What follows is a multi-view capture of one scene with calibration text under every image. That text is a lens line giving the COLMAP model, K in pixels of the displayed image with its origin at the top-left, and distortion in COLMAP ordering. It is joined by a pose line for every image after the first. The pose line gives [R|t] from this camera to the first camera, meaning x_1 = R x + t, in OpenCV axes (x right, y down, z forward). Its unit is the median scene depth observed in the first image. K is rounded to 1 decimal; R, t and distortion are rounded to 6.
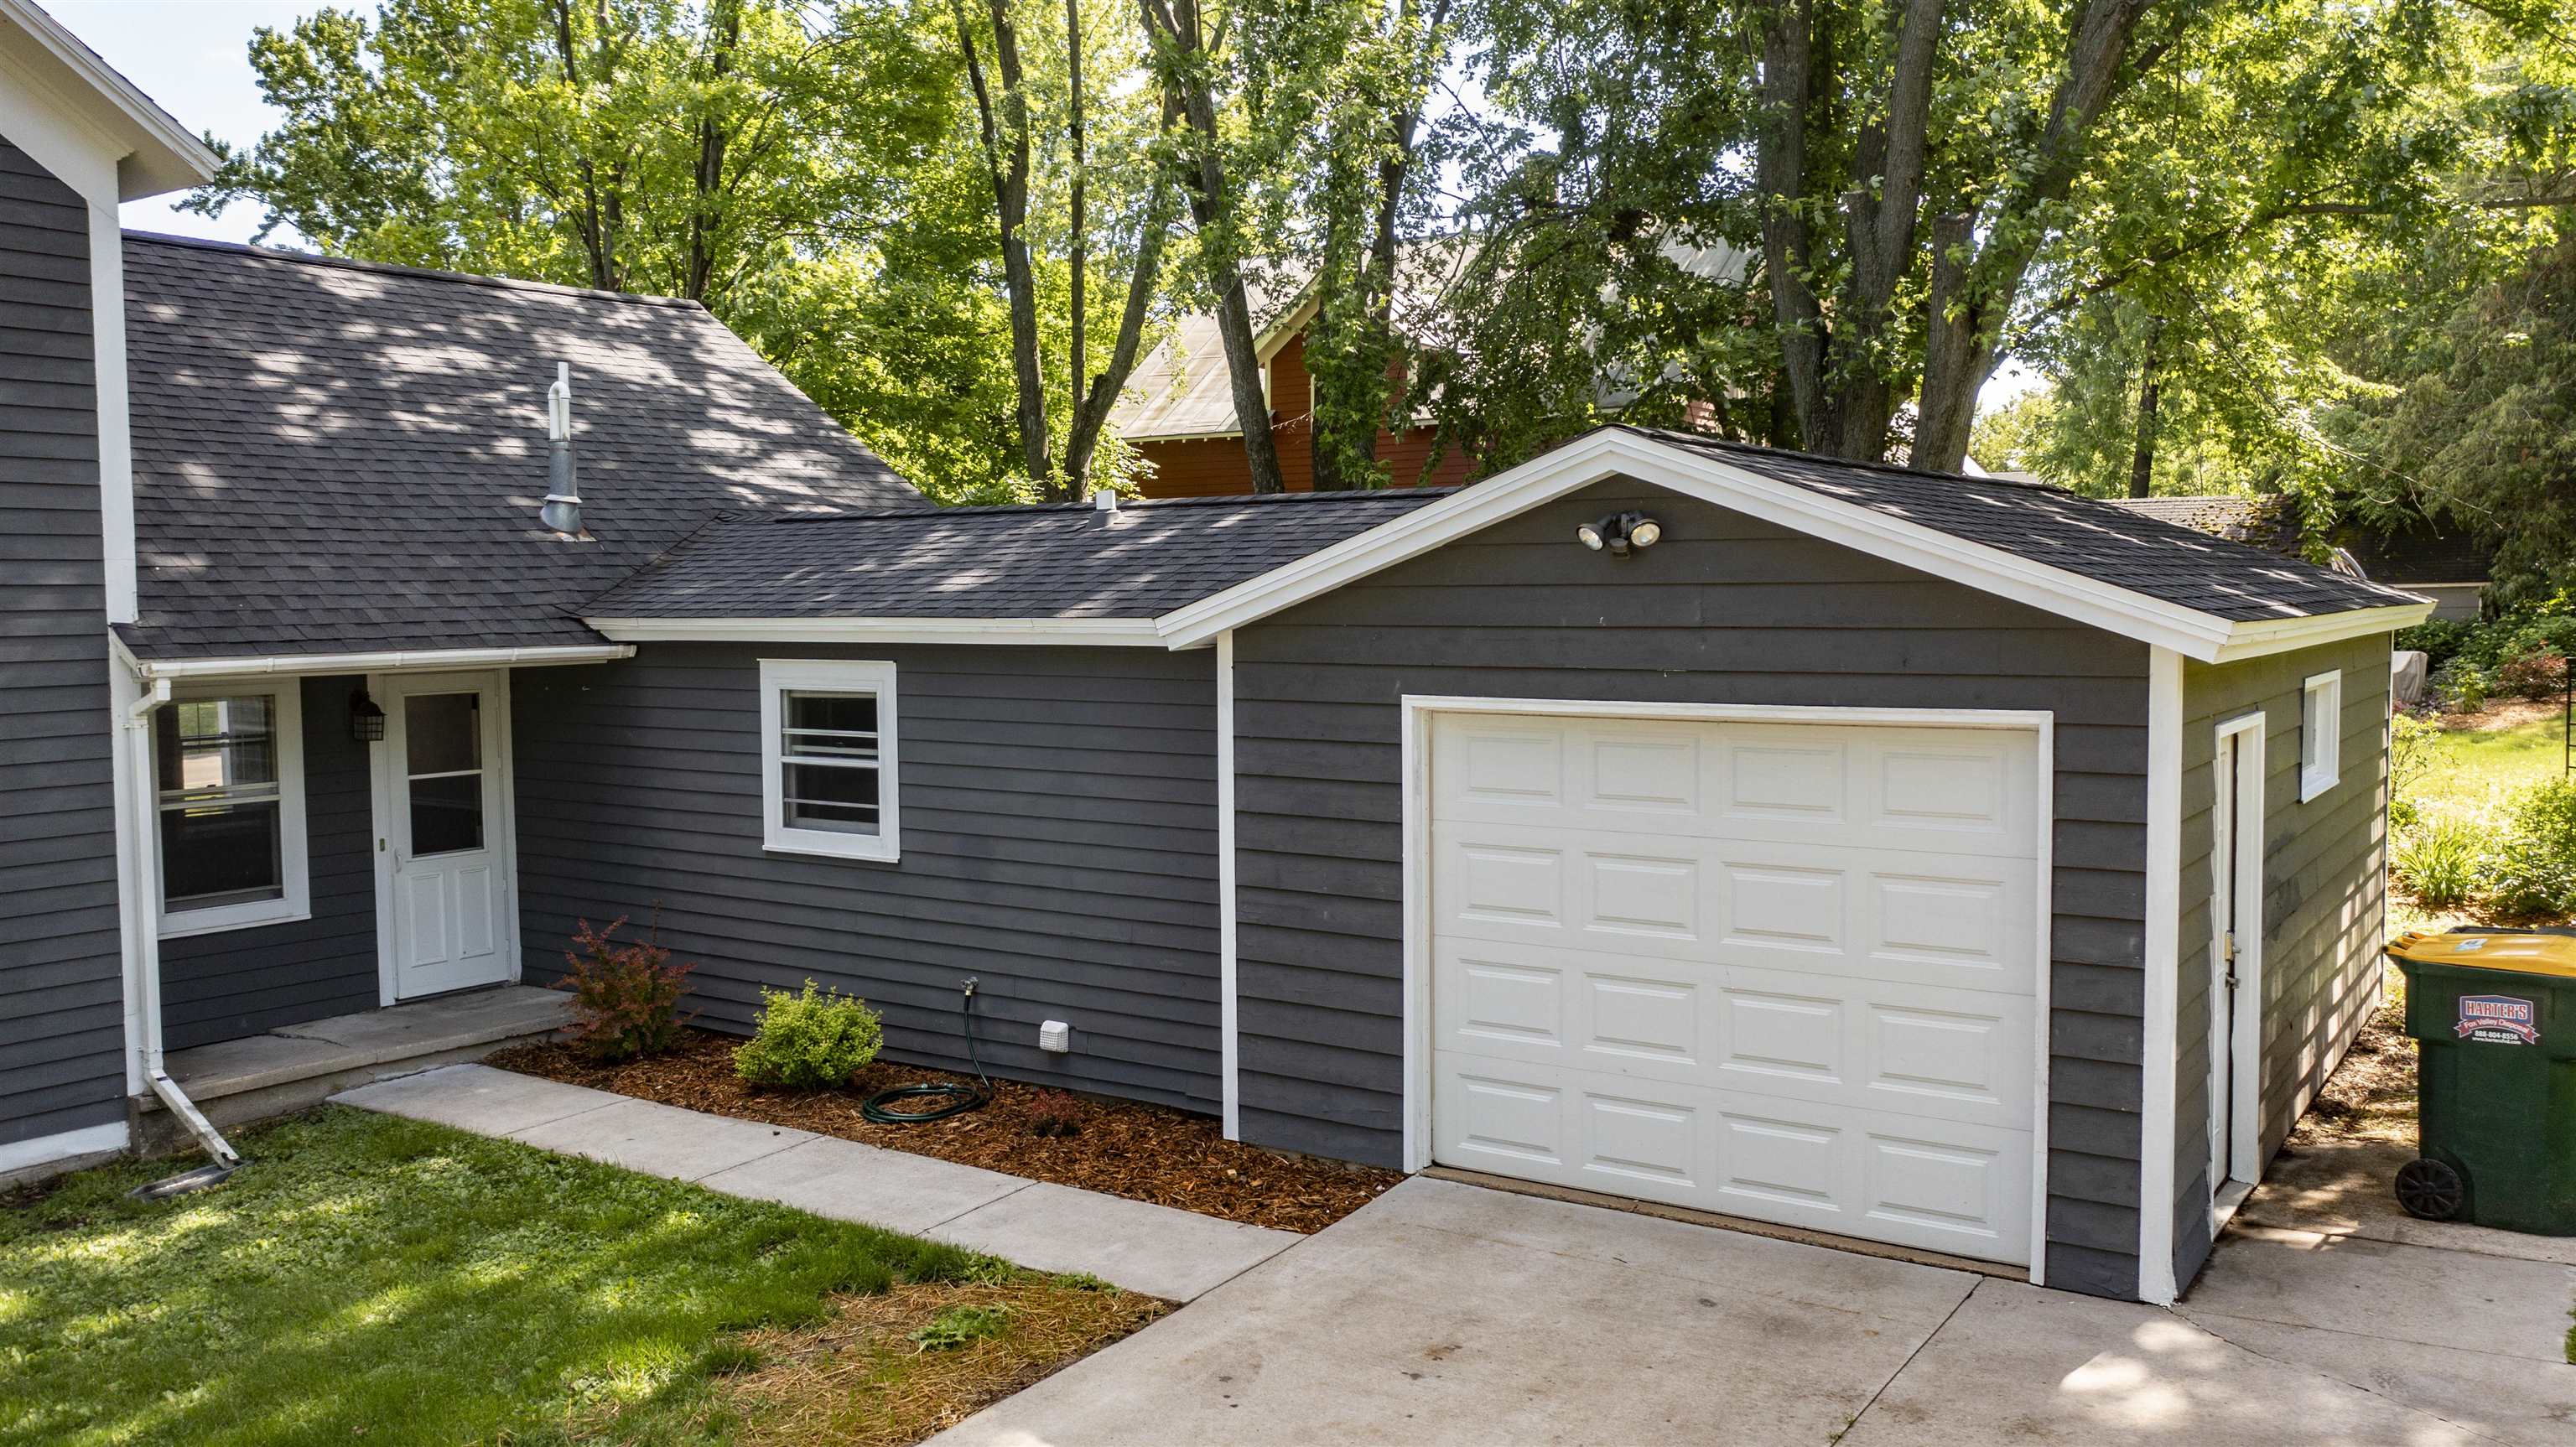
lens RADIAL K [[2042.6, 0, 1286.8], [0, 2042.6, 723.2], [0, 0, 1]] dist [-0.015317, 0.000424]
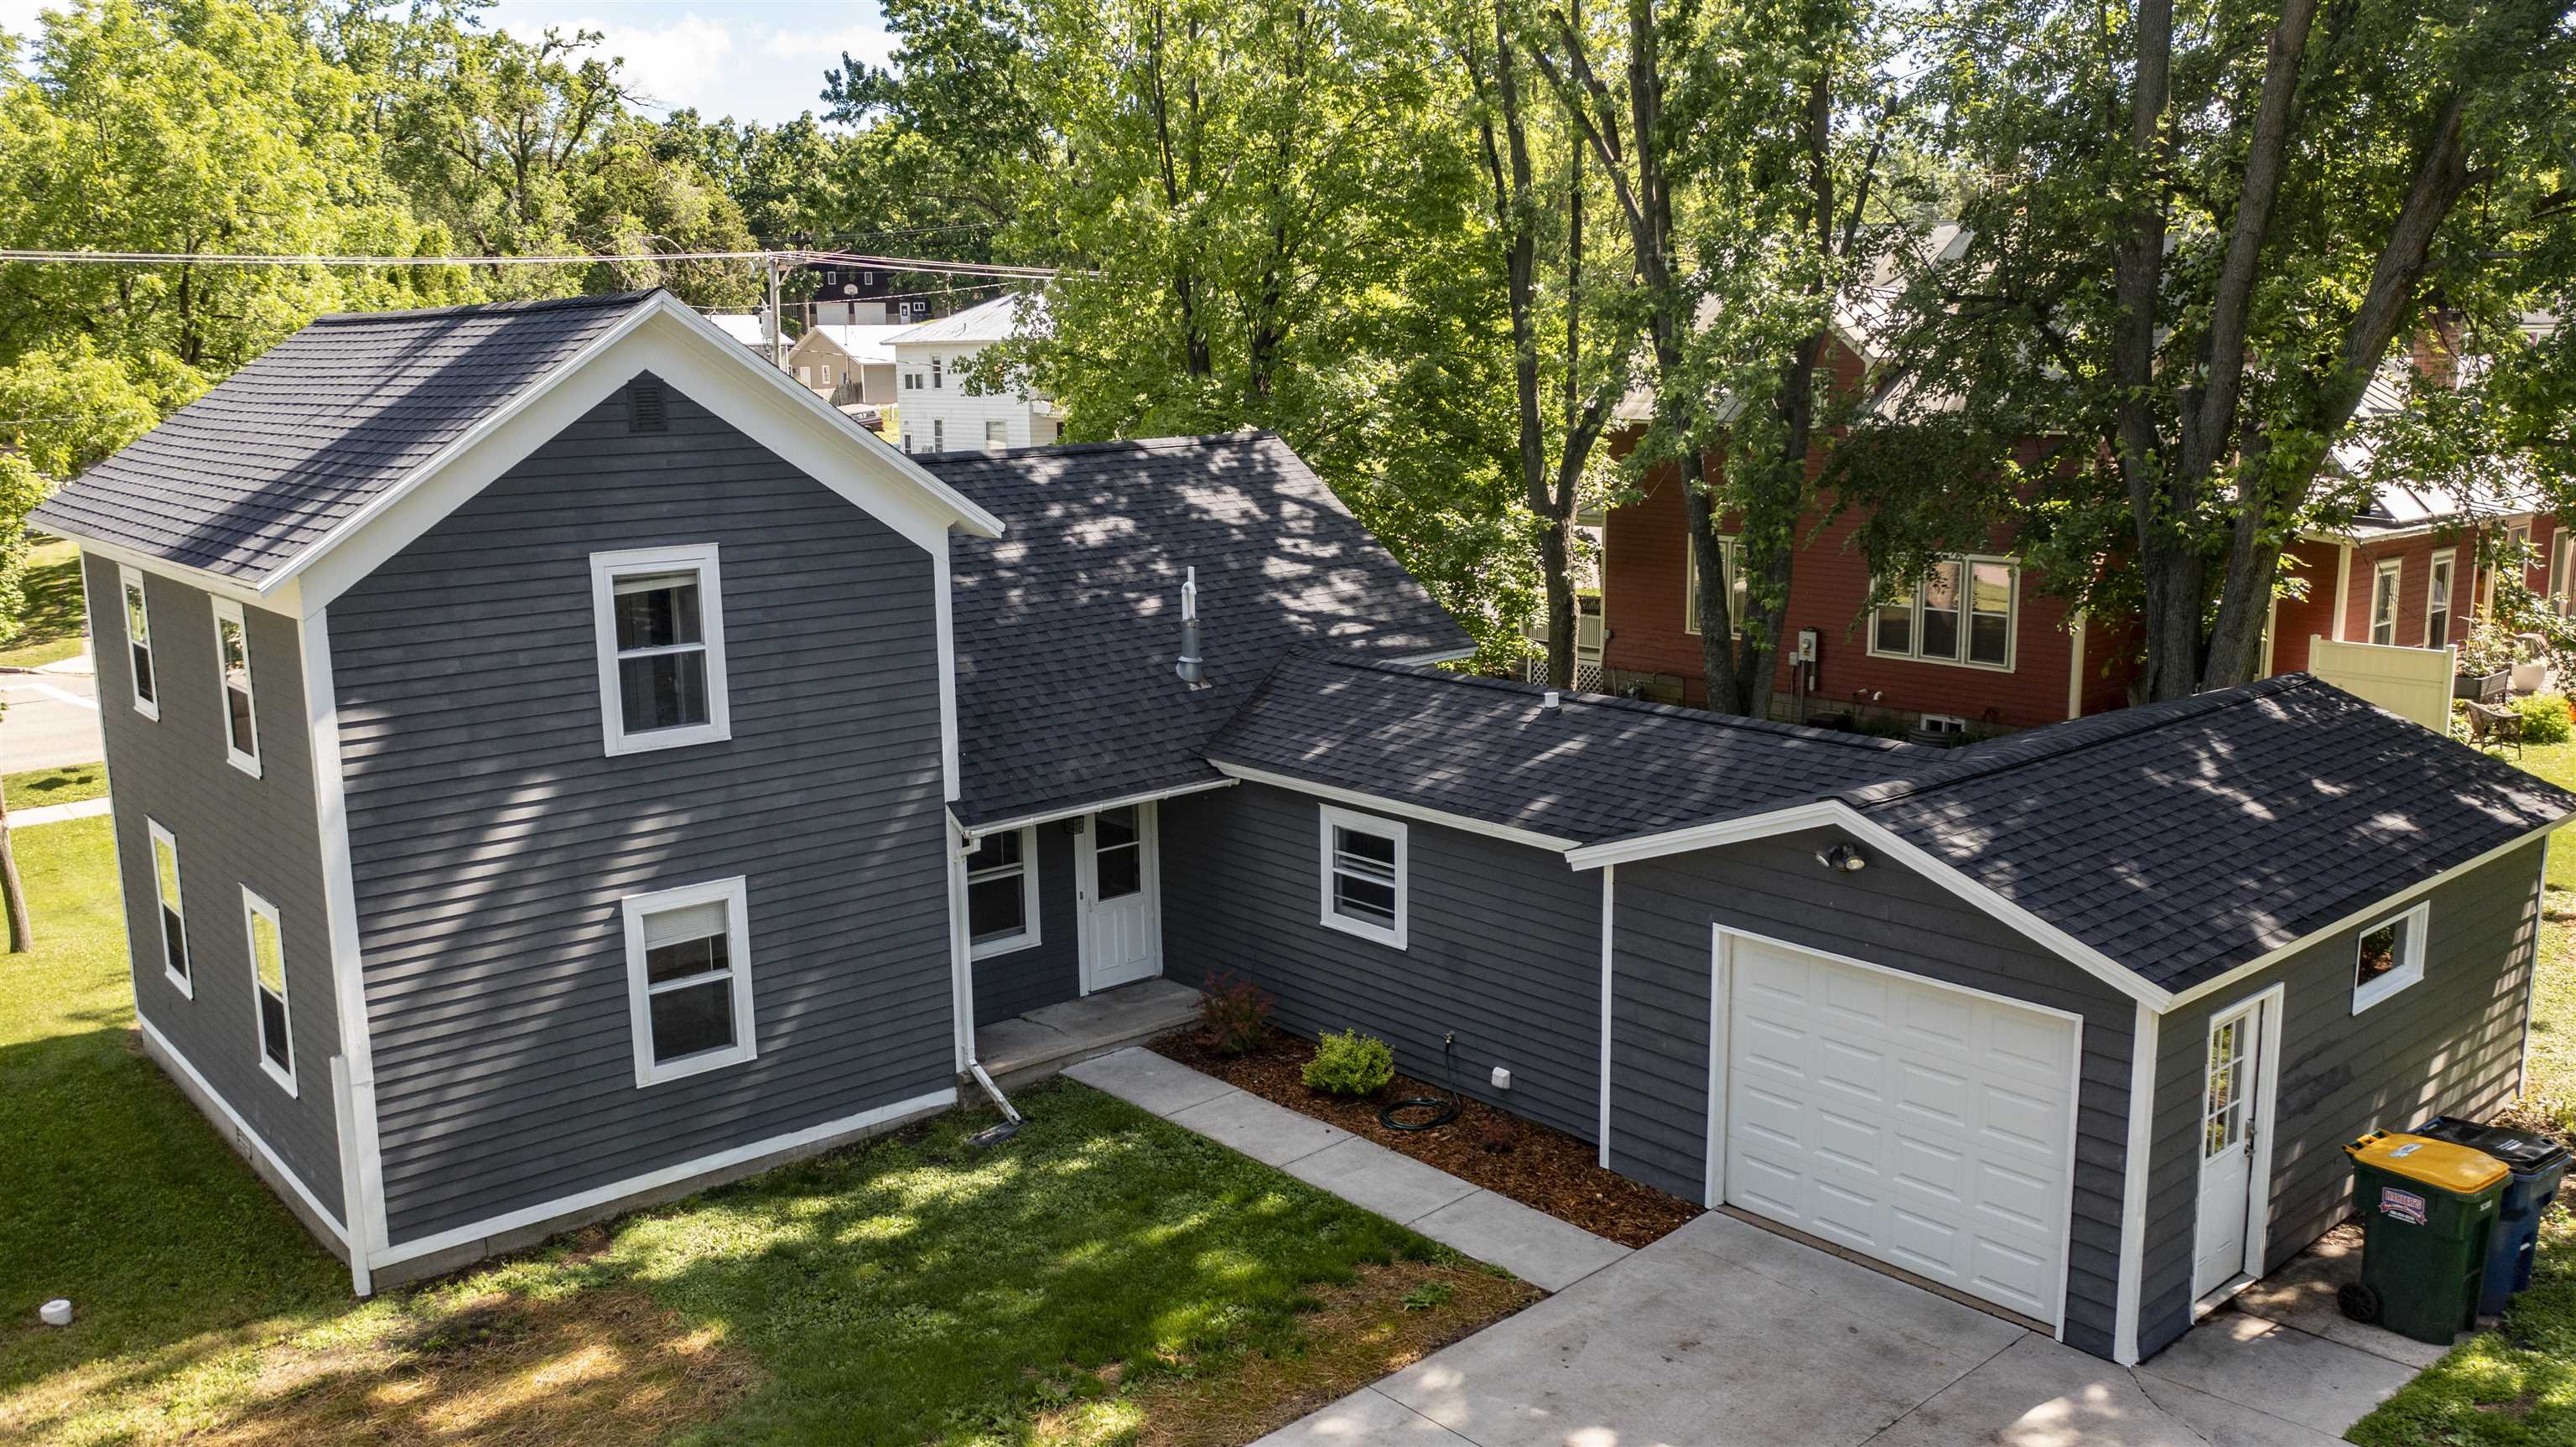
lens RADIAL K [[2042.6, 0, 1287.8], [0, 2042.6, 723.2], [0, 0, 1]] dist [-0.015317, 0.000424]
pose [[0.966694, 0.042478, -0.252387, 0.120922], [-0.011185, 0.992200, 0.124153, -0.335286], [0.255692, -0.117195, 0.959629, -0.554861]]
